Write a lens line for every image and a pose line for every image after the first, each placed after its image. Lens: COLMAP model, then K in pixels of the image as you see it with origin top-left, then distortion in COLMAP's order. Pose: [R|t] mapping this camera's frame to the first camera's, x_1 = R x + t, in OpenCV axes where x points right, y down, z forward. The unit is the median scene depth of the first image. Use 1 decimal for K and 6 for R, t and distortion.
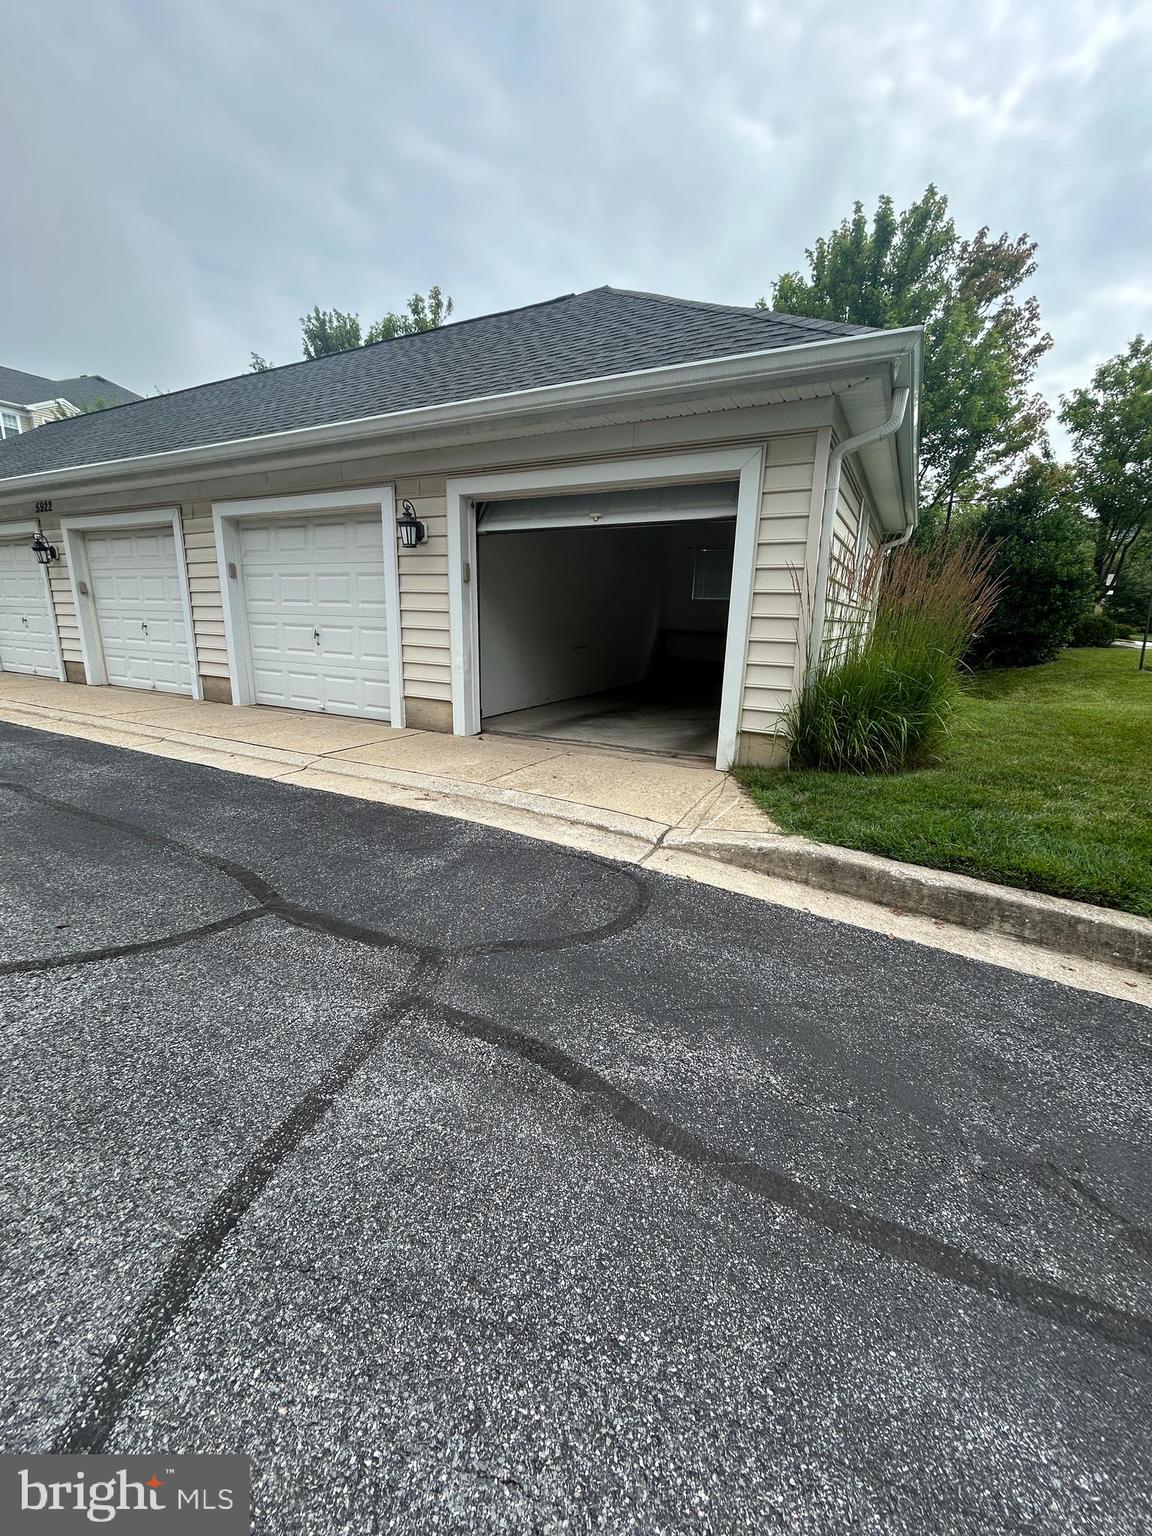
lens RADIAL K [[616.1, 0, 578.6], [0, 616.1, 768.0], [0, 0, 1]] dist [0.000295, -0.000018]
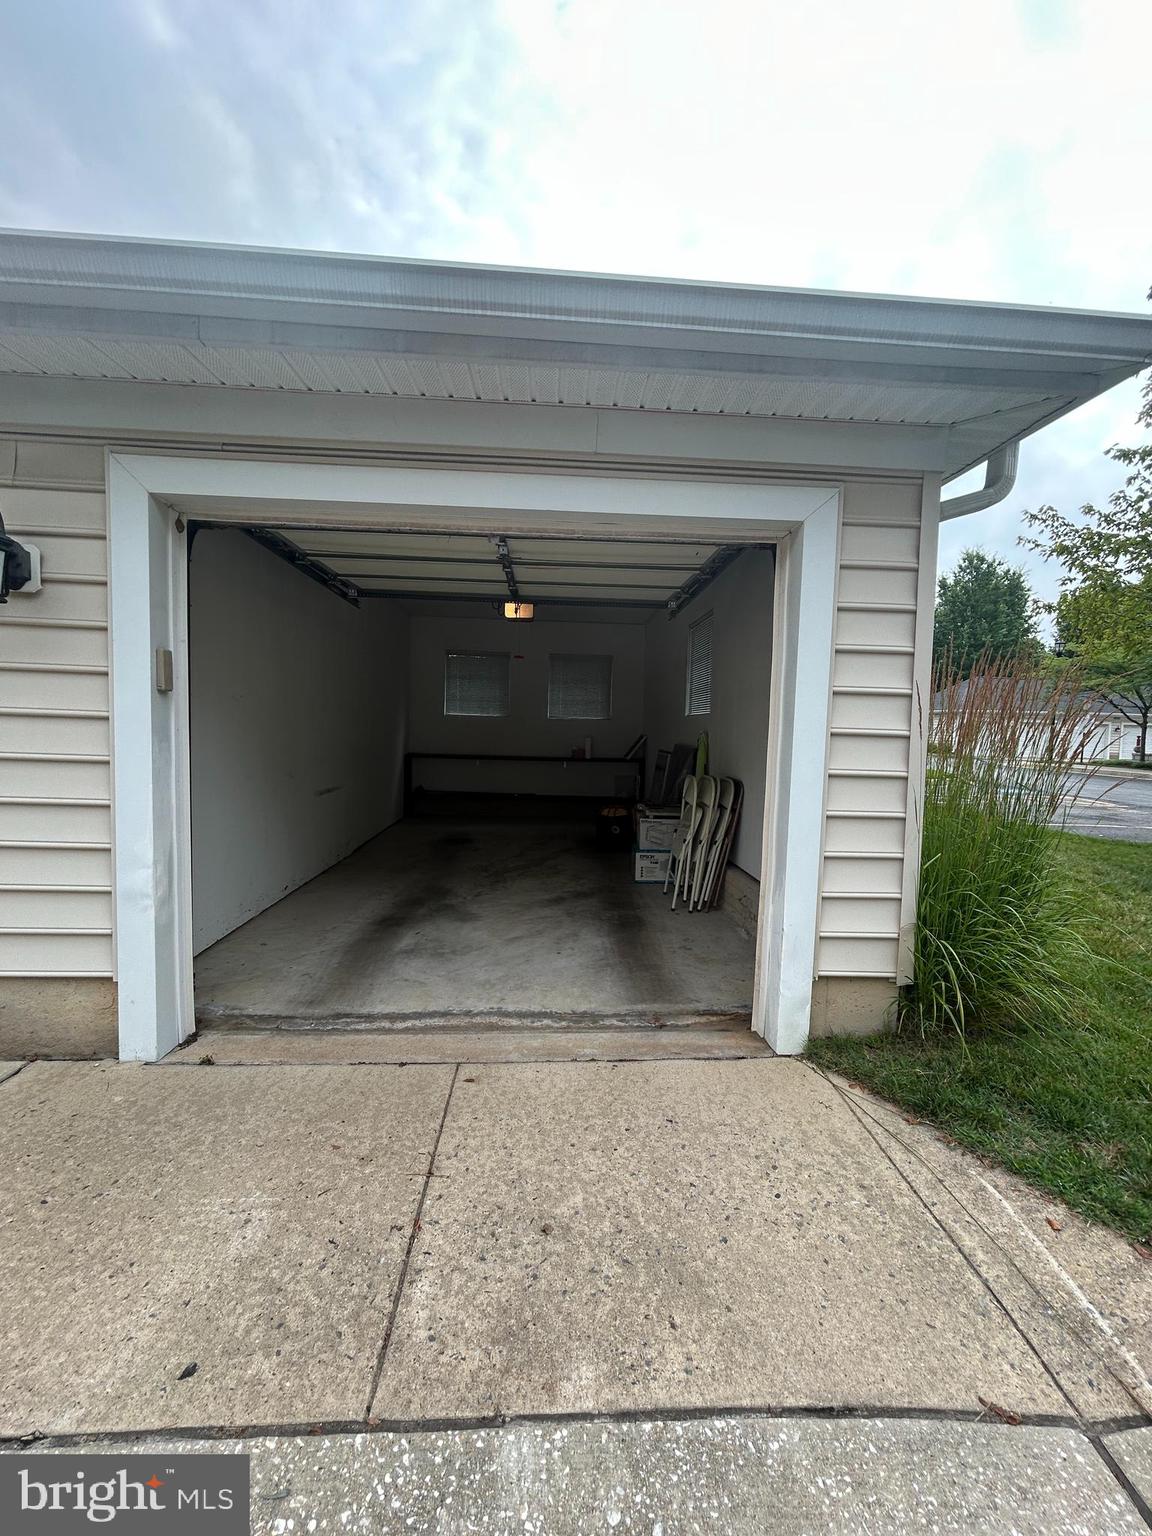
lens RADIAL K [[616.1, 0, 576.8], [0, 616.1, 763.7], [0, 0, 1]] dist [0.000295, -0.000018]
pose [[0.852779, -0.031011, 0.521350, -0.199190], [0.119152, 0.983462, -0.136401, -0.199021], [-0.508498, 0.178440, 0.842371, 0.623018]]
